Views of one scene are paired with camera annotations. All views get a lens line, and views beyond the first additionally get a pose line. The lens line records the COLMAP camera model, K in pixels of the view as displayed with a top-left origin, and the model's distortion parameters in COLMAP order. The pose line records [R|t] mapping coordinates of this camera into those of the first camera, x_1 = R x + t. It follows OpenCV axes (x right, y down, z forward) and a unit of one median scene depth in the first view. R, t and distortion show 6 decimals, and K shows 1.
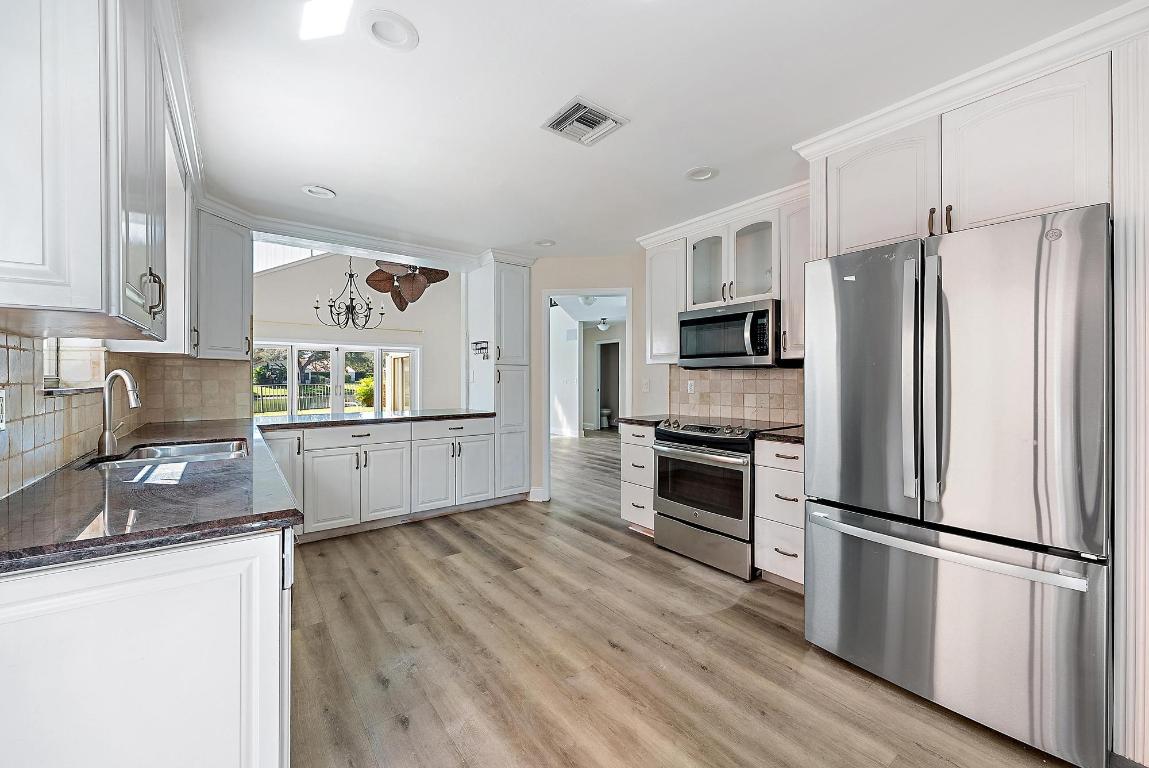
lens RADIAL K [[452.6, 0, 591.7], [0, 452.6, 376.2], [0, 0, 1]] dist [0.001387, -0.000136]
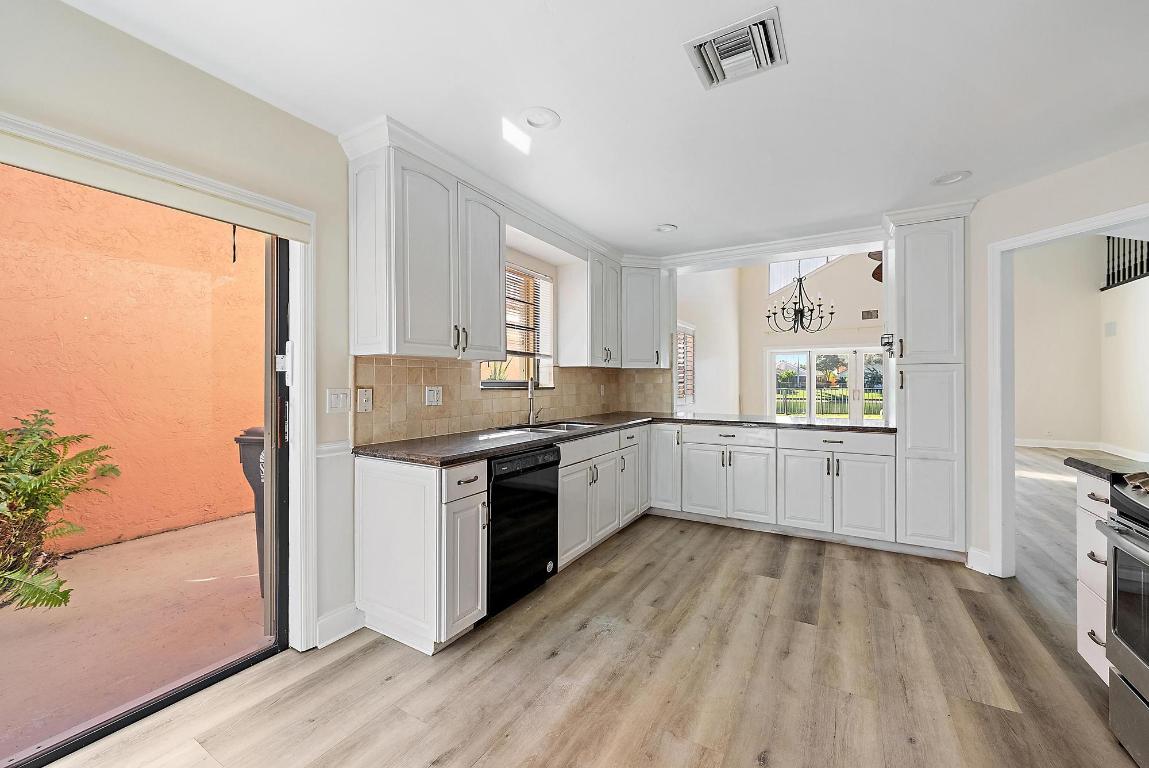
lens RADIAL K [[452.6, 0, 569.9], [0, 452.6, 382.5], [0, 0, 1]] dist [0.001387, -0.000136]
pose [[0.348563, 0.002254, -0.937283, 0.406607], [0.003252, 0.999988, 0.003614, -0.000786], [0.937280, -0.004308, 0.348551, 0.312434]]
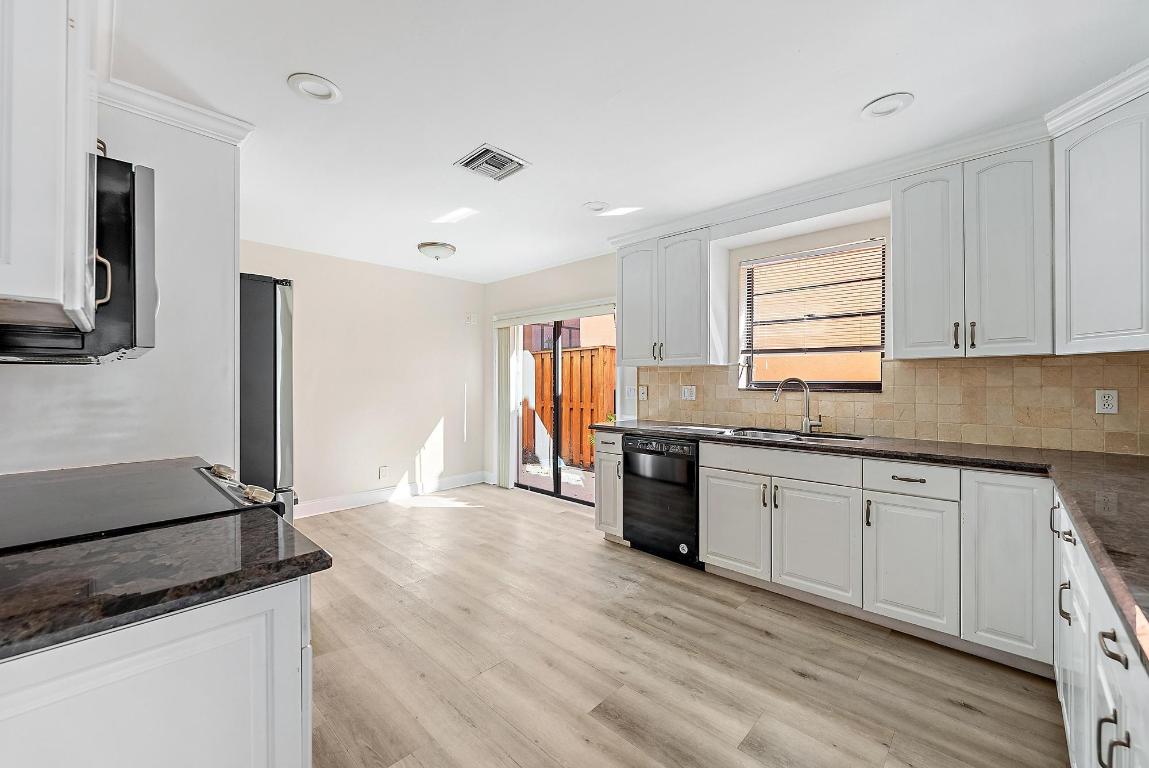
lens RADIAL K [[452.6, 0, 579.0], [0, 452.6, 383.0], [0, 0, 1]] dist [0.001387, -0.000136]
pose [[-0.990922, -0.001404, -0.134430, -0.054992], [-0.001301, 0.999999, -0.000850, 0.003322], [0.134431, -0.000668, -0.990923, 1.470661]]
